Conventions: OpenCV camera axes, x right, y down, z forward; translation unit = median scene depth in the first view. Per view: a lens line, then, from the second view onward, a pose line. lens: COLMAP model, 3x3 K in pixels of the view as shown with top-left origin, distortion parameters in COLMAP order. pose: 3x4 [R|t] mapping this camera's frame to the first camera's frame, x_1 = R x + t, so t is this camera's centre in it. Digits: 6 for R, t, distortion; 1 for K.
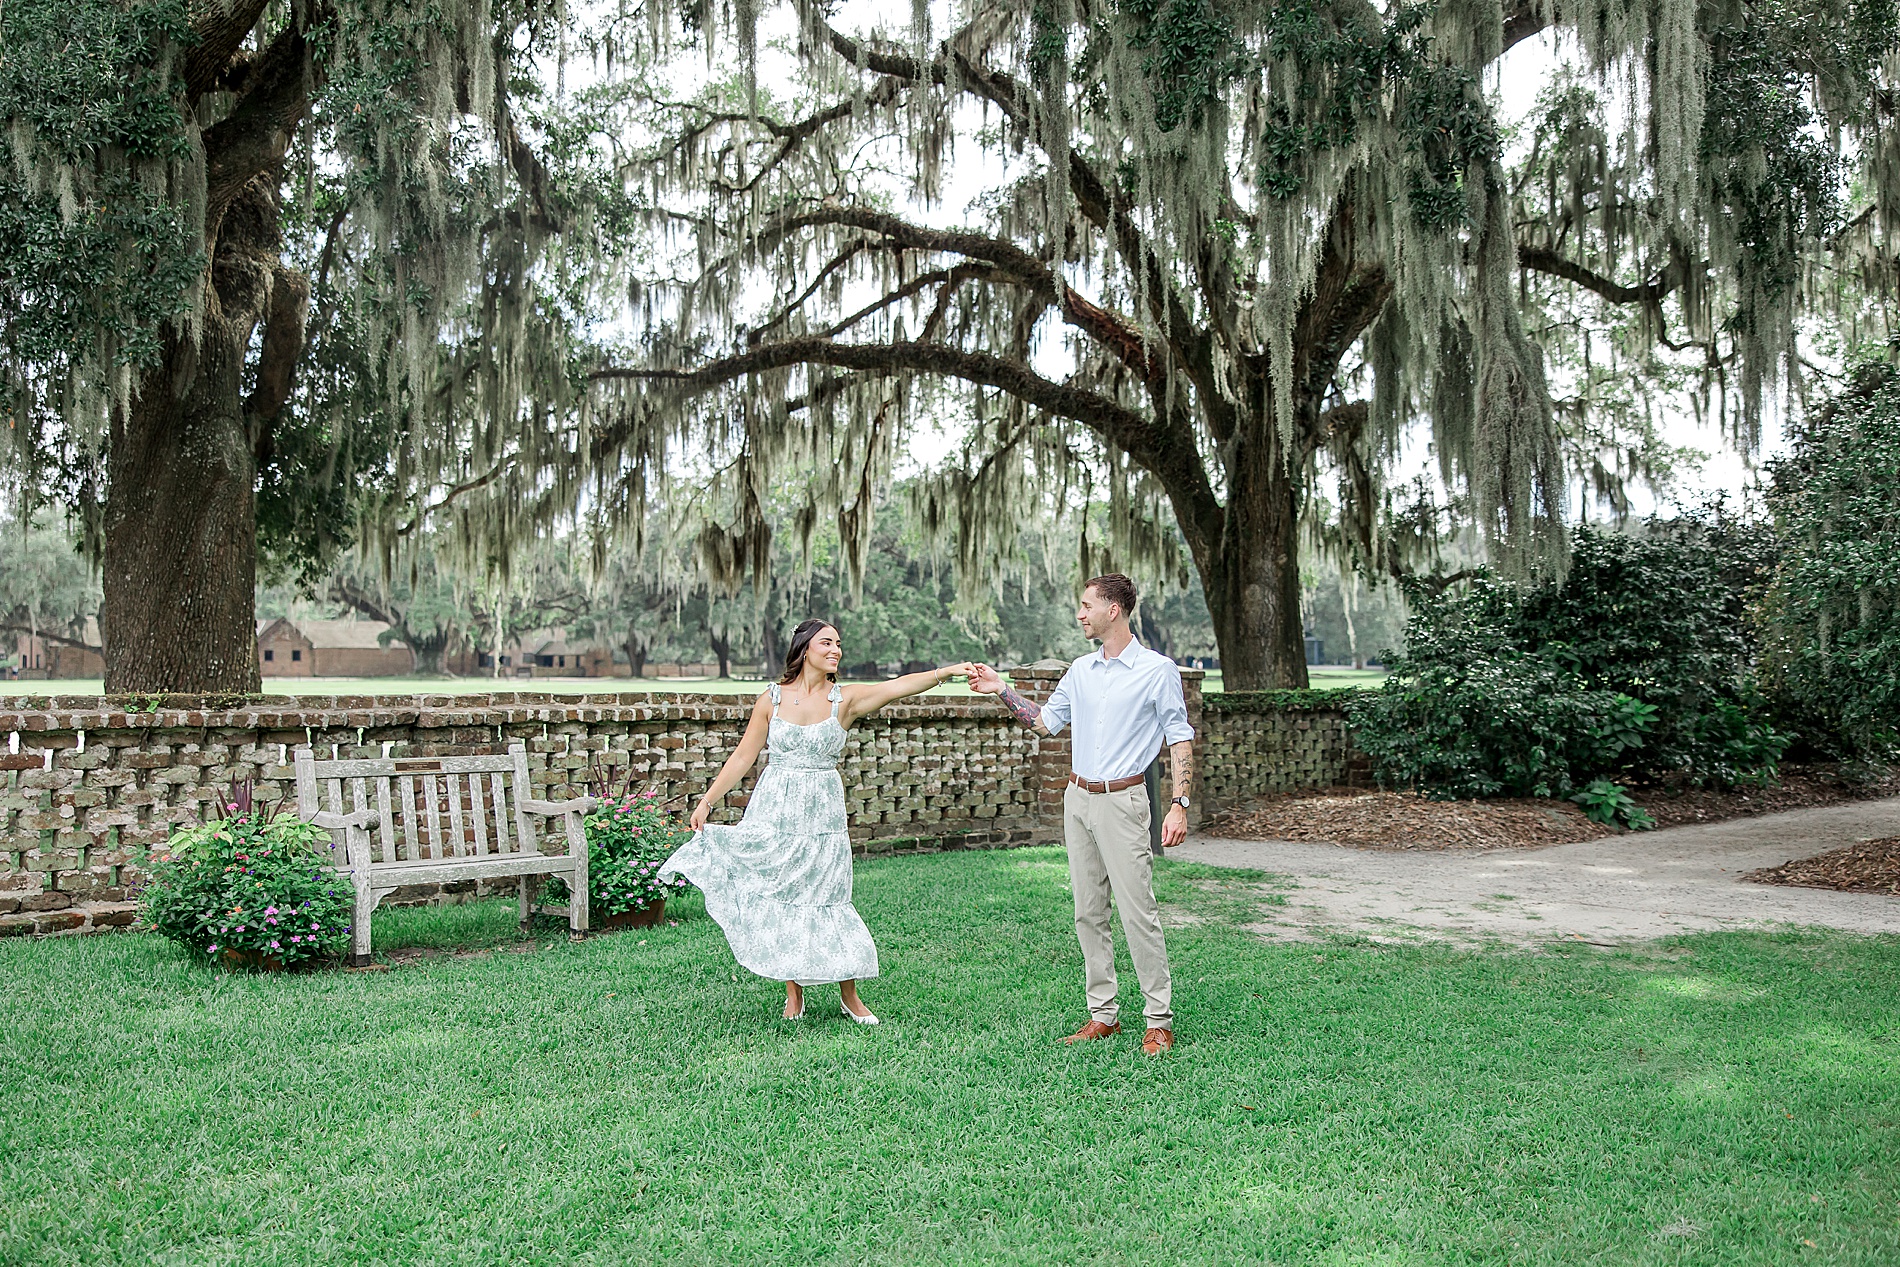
lens RADIAL K [[1984.7, 0, 961.5], [0, 1984.7, 641.4], [0, 0, 1]] dist [0.022253, 0.000000]
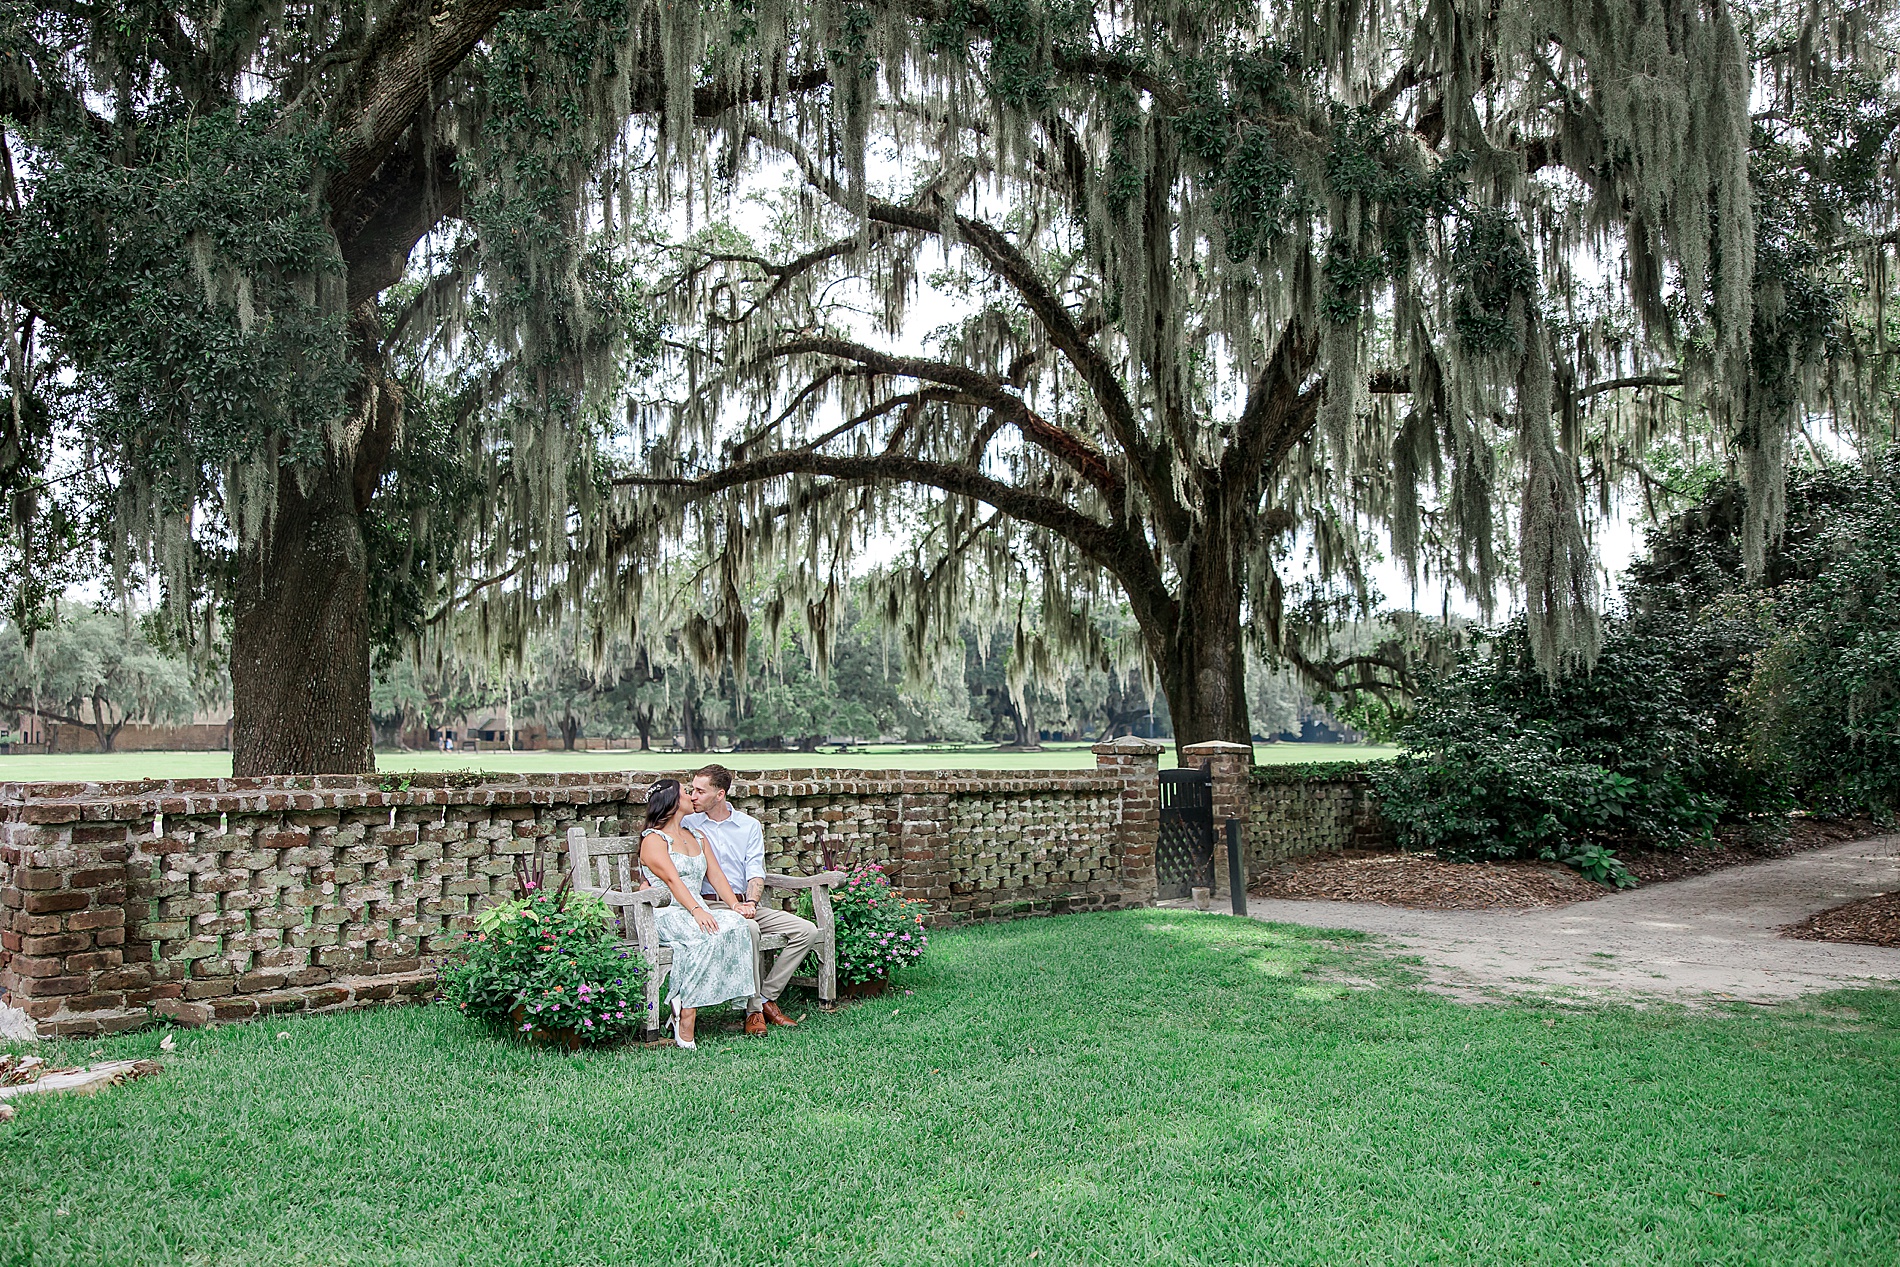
lens RADIAL K [[1689.8, 0, 904.0], [0, 1689.8, 655.7], [0, 0, 1]] dist [0.016599, 0.017677]
pose [[0.998439, 0.001431, 0.055827, -0.123177], [0.000624, 0.999323, -0.036787, -0.001352], [-0.055842, 0.036765, 0.997763, 0.065839]]
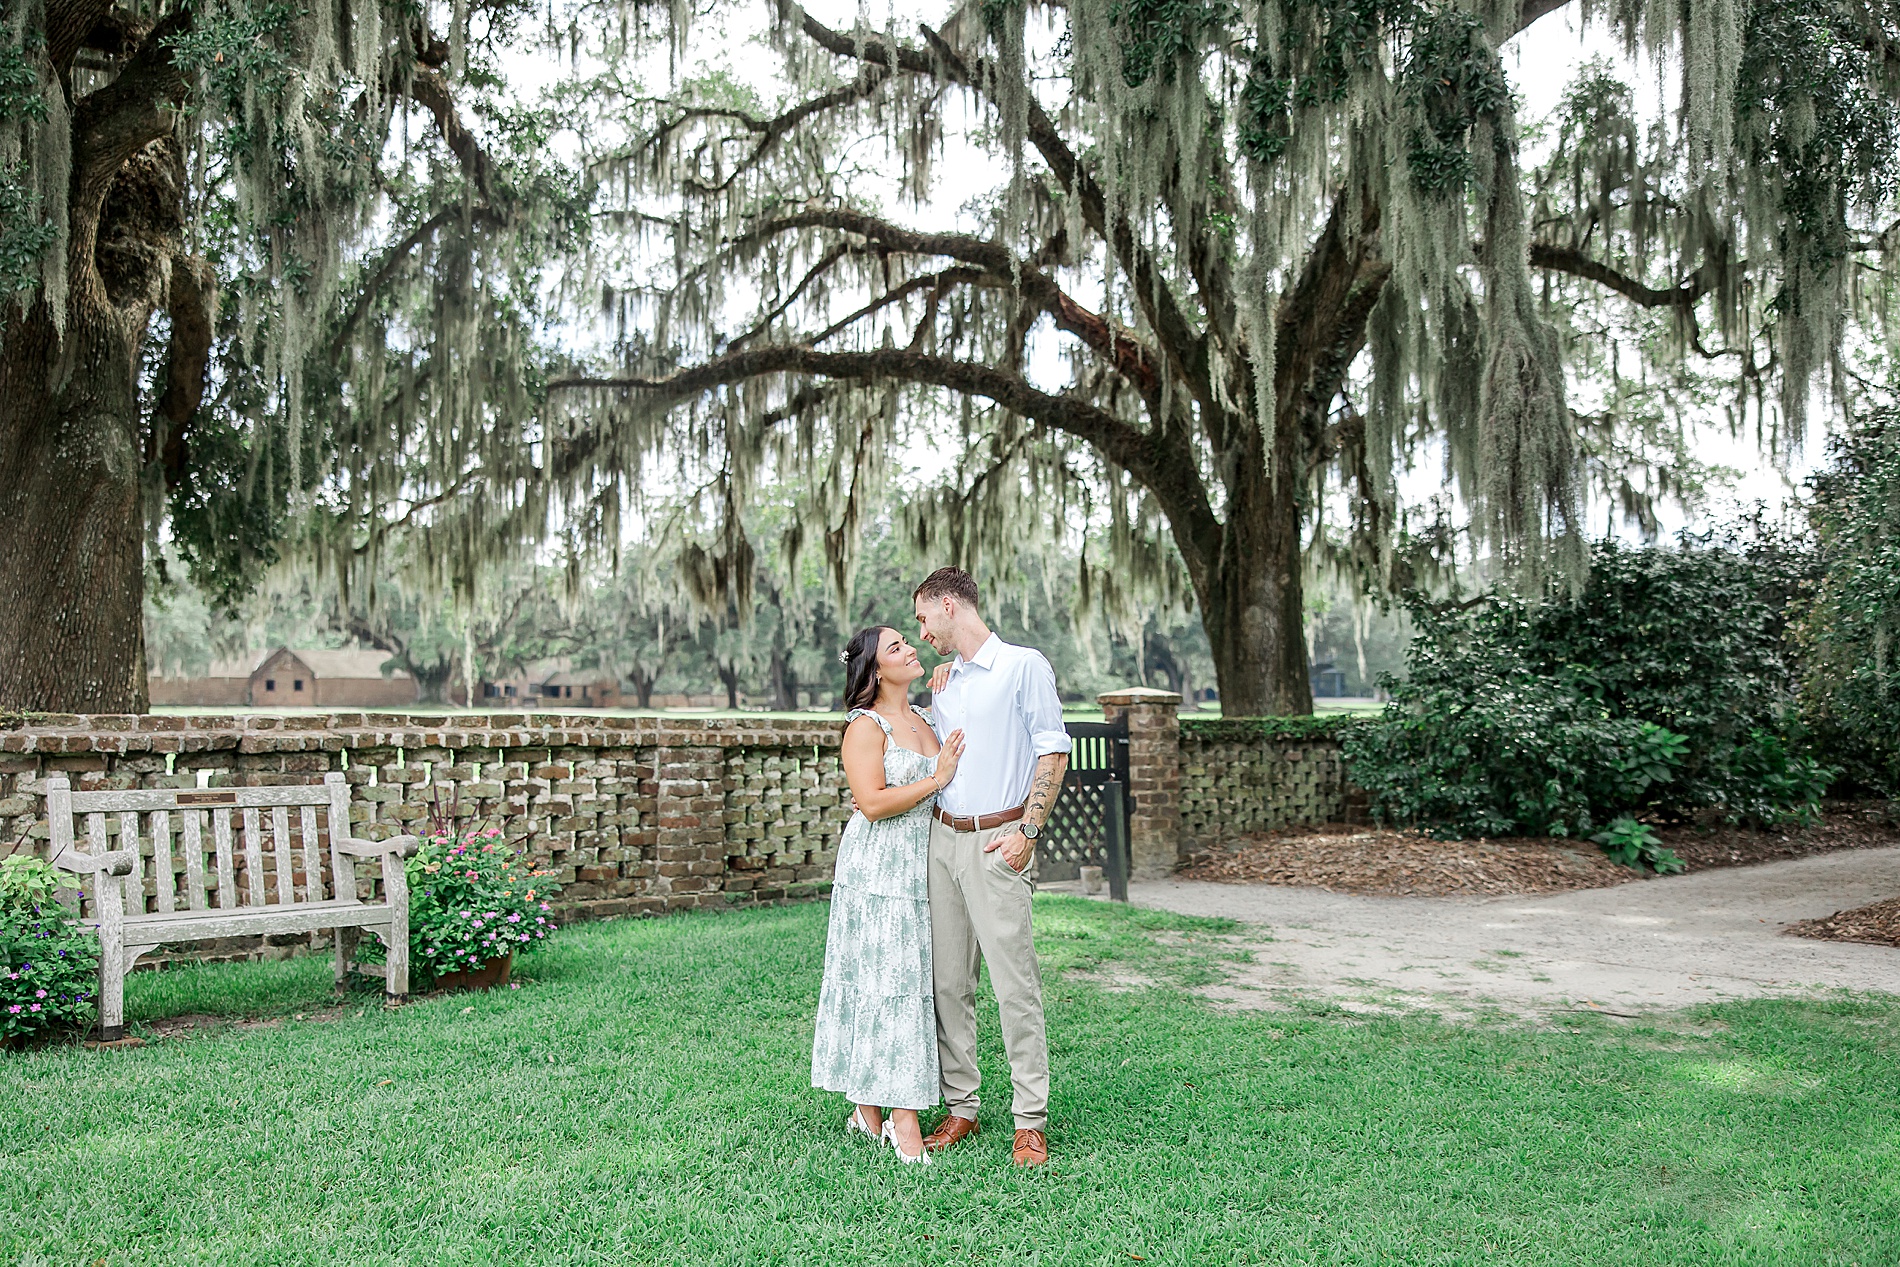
lens RADIAL K [[1984.7, 0, 959.0], [0, 1984.7, 681.3], [0, 0, 1]] dist [0.022253, 0.000000]
pose [[0.999882, 0.002540, -0.015122, 0.035095], [-0.002490, 0.999991, 0.003290, 0.005908], [0.015130, -0.003252, 0.999880, 0.099264]]
